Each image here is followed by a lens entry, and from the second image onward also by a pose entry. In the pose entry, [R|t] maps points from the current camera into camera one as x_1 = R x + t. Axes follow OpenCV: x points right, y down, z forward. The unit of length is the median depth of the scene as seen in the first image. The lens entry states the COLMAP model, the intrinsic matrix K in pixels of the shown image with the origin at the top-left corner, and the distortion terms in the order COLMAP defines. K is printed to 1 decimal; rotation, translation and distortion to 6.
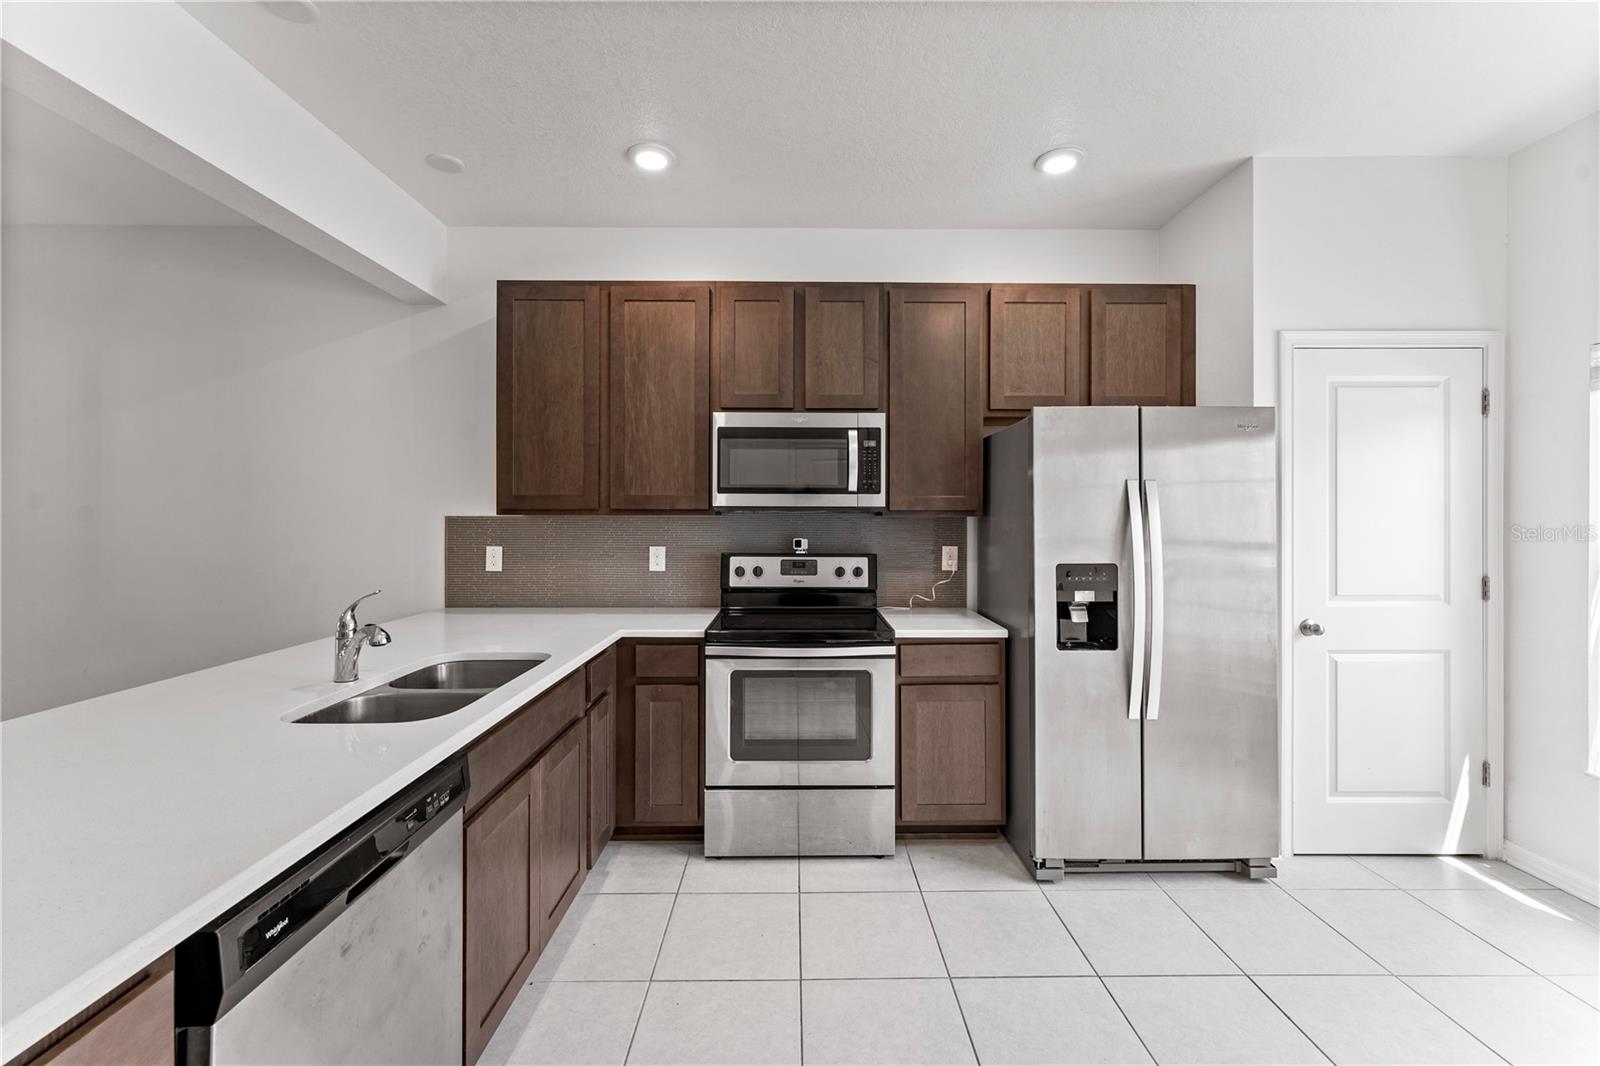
lens RADIAL K [[653.7, 0, 799.3], [0, 653.7, 521.0], [0, 0, 1]] dist [0.002893, -0.000296]
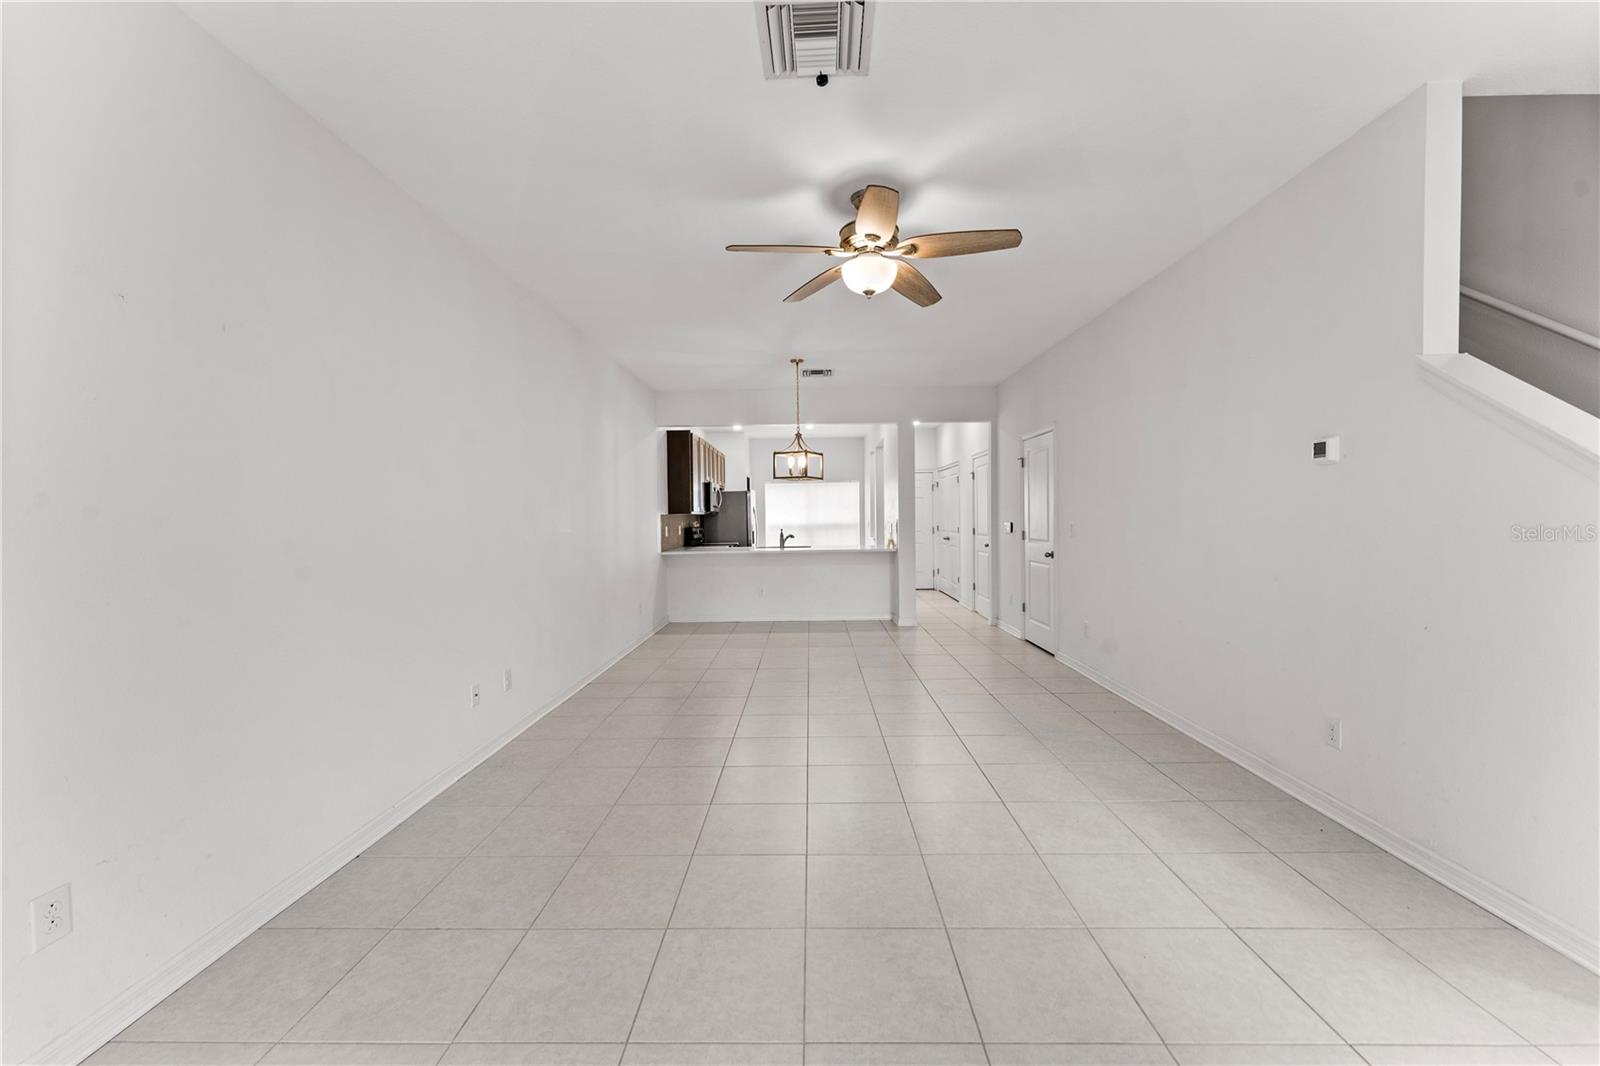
lens RADIAL K [[653.7, 0, 808.3], [0, 653.7, 534.4], [0, 0, 1]] dist [0.002893, -0.000296]
pose [[0.003322, -0.028969, 0.999575, -3.339926], [0.024485, 0.999283, 0.028879, 0.011219], [-0.999695, 0.024378, 0.004029, 0.505455]]
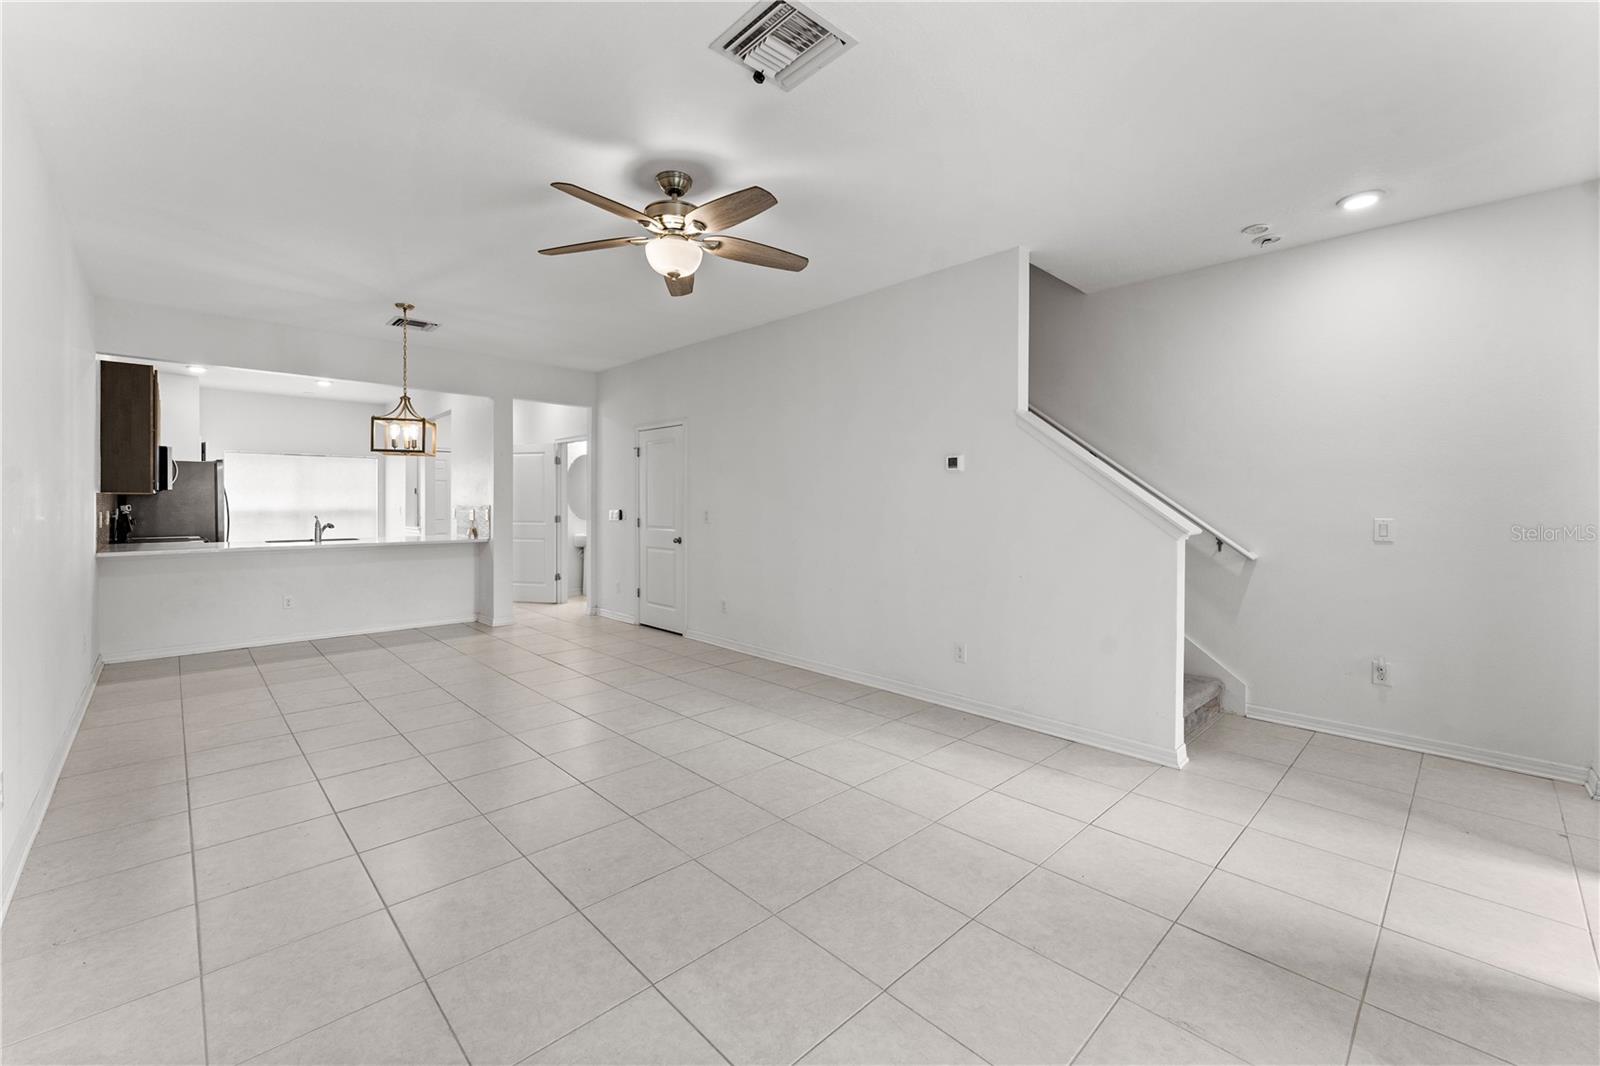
lens RADIAL K [[653.7, 0, 813.6], [0, 653.7, 504.1], [0, 0, 1]] dist [0.002893, -0.000296]
pose [[-0.706775, -0.006342, 0.707410, -3.161168], [0.002051, 0.999937, 0.011014, 0.007232], [-0.707435, 0.009235, -0.706718, 1.008521]]
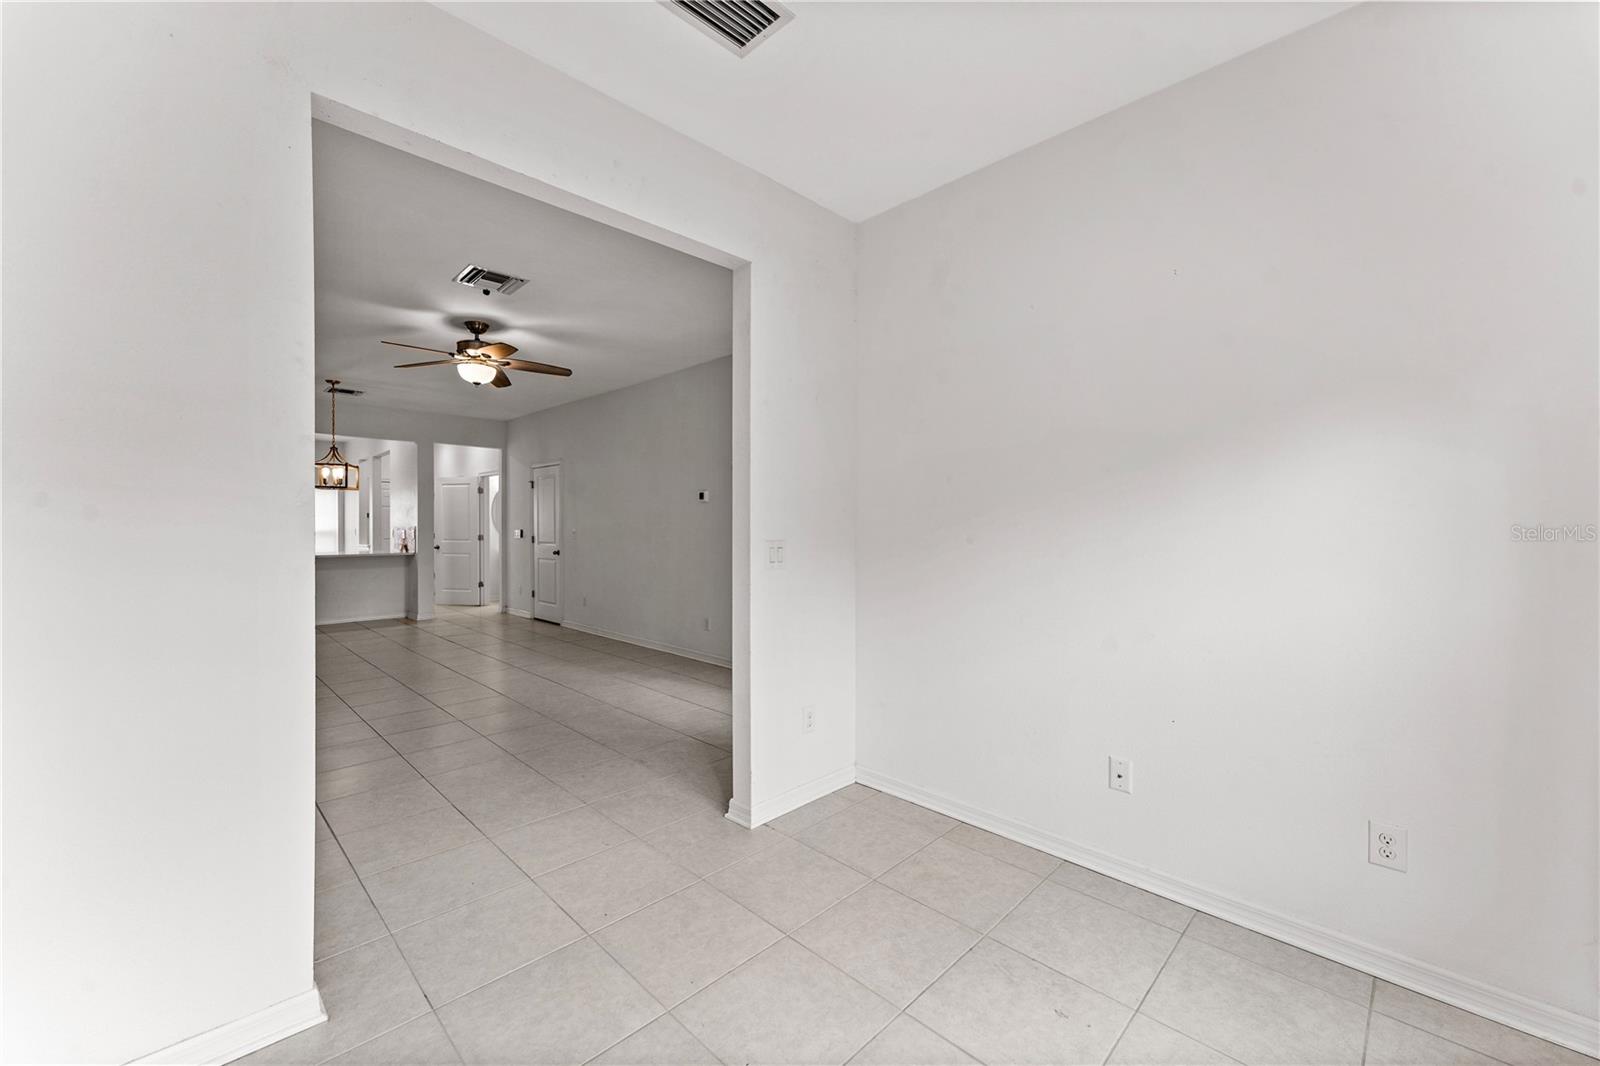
lens RADIAL K [[653.7, 0, 811.2], [0, 653.7, 534.1], [0, 0, 1]] dist [0.002893, -0.000296]
pose [[-0.710630, -0.013482, 0.703436, -4.130302], [0.003393, 0.999739, 0.022588, 0.009771], [-0.703557, 0.018439, -0.710399, 1.030477]]
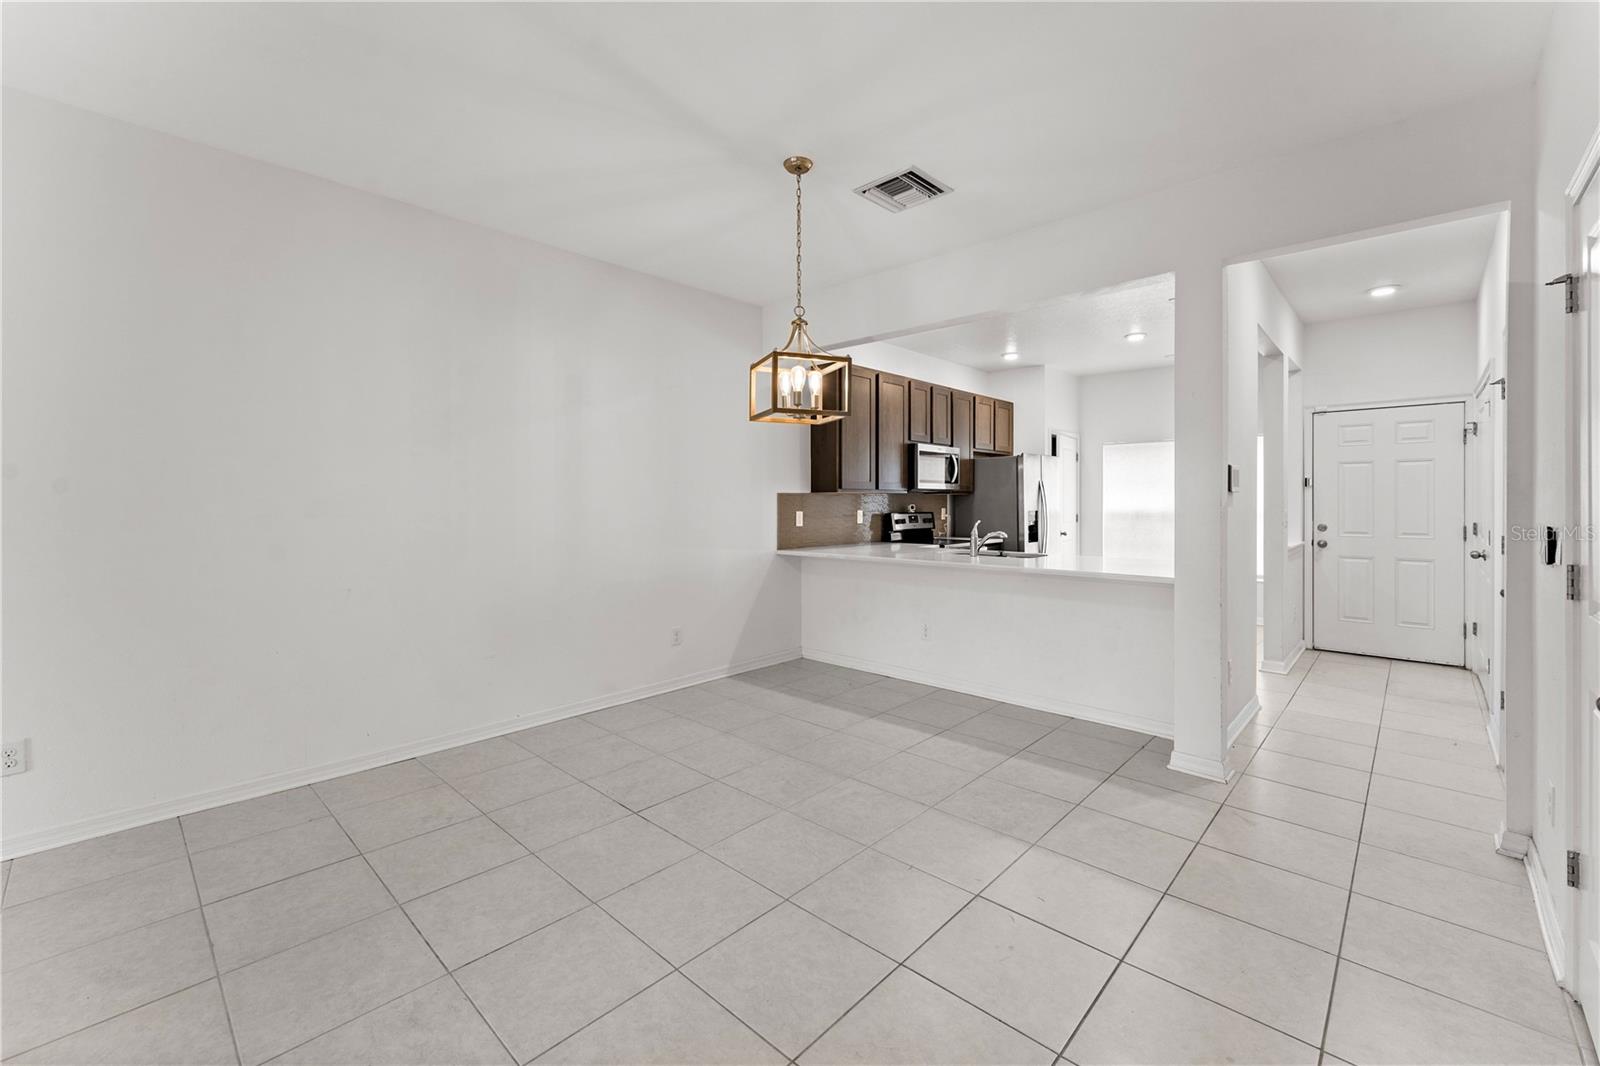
lens RADIAL K [[653.7, 0, 799.7], [0, 653.7, 498.7], [0, 0, 1]] dist [0.002893, -0.000296]
pose [[0.696443, 0.000029, 0.717612, -1.865064], [0.010667, 0.999889, -0.010393, 0.027619], [-0.717533, 0.014893, 0.696365, -0.173282]]
